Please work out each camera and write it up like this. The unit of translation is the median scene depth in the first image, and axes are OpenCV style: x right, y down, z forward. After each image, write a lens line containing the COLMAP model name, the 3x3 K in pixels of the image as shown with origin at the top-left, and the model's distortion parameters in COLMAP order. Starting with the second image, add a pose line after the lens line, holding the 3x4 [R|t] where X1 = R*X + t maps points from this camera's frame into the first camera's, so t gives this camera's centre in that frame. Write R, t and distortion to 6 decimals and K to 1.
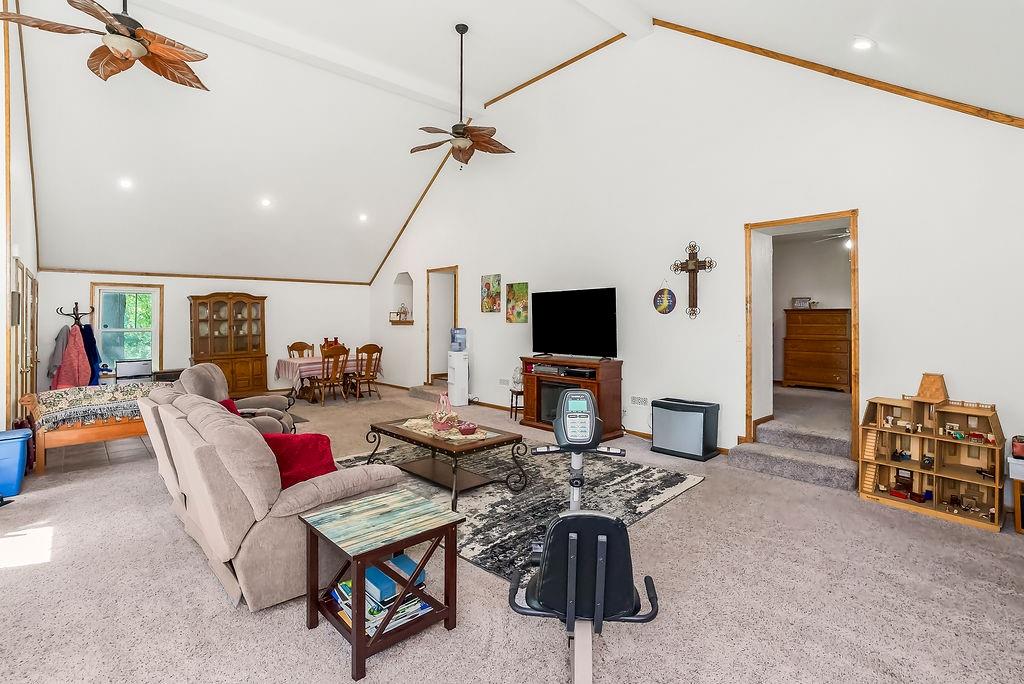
lens RADIAL K [[481.5, 0, 515.4], [0, 481.5, 316.6], [0, 0, 1]] dist [-0.051691, 0.025675]
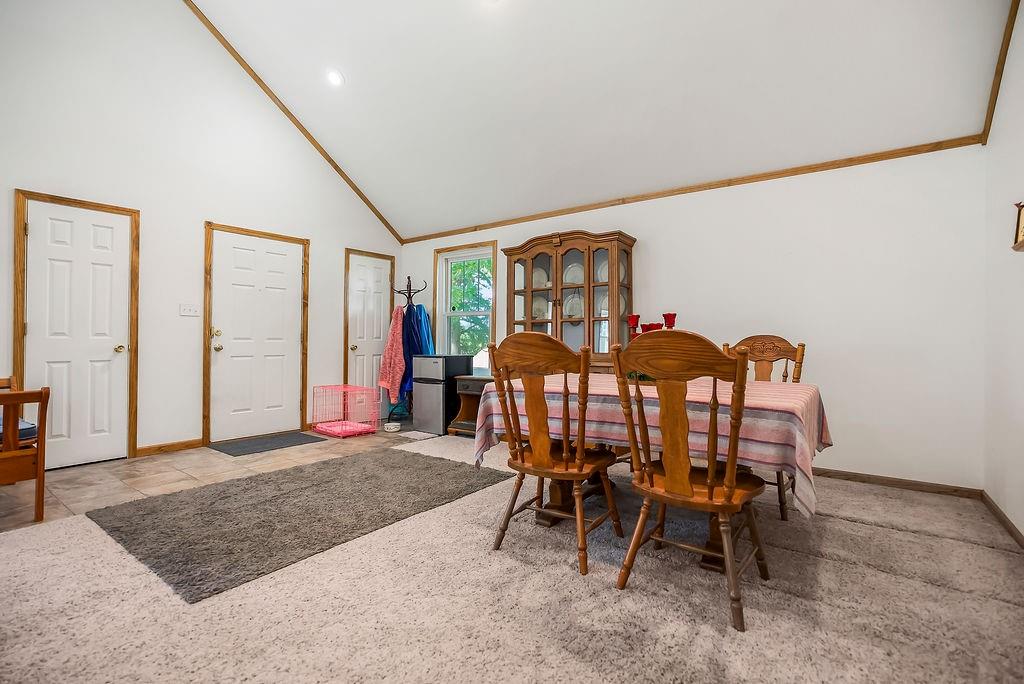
lens RADIAL K [[478.0, 0, 516.7], [0, 478.0, 343.7], [0, 0, 1]] dist [-0.048300, 0.025308]
pose [[0.175851, 0.018220, -0.984248, -0.127134], [0.006350, 0.999787, 0.019642, 0.068063], [0.984396, -0.009704, 0.175698, 1.053195]]
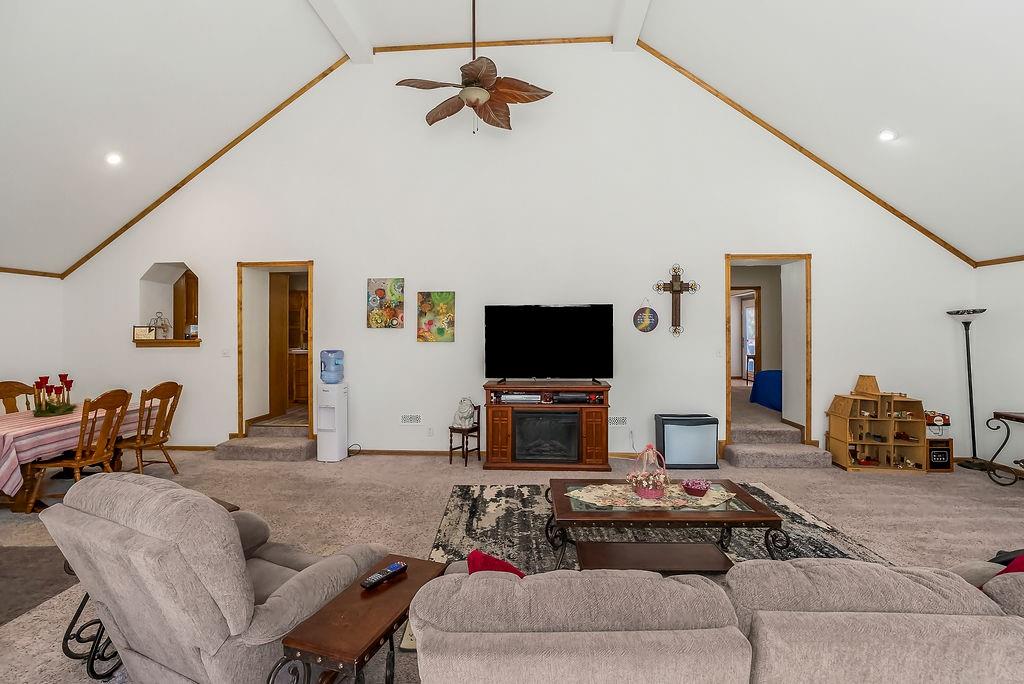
lens RADIAL K [[472.0, 0, 515.6], [0, 472.0, 328.4], [0, 0, 1]] dist [-0.051569, 0.022438]
pose [[0.727880, 0.002881, 0.685698, -0.437934], [-0.002431, 0.999996, -0.001621, -0.008660], [-0.685700, -0.000487, 0.727884, 0.353919]]
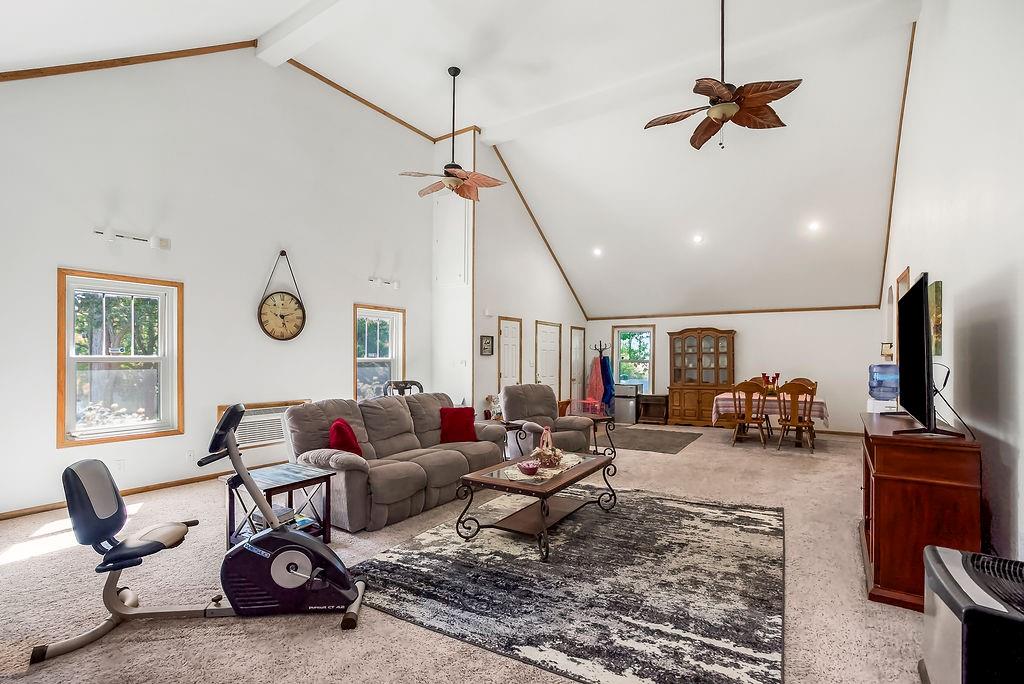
lens RADIAL K [[478.1, 0, 524.6], [0, 478.1, 355.9], [0, 0, 1]] dist [-0.041610, 0.025647]
pose [[0.259443, 0.003590, -0.965752, 0.415915], [0.003942, 0.999981, 0.004777, 0.007983], [0.965750, -0.005046, 0.259423, 0.405864]]
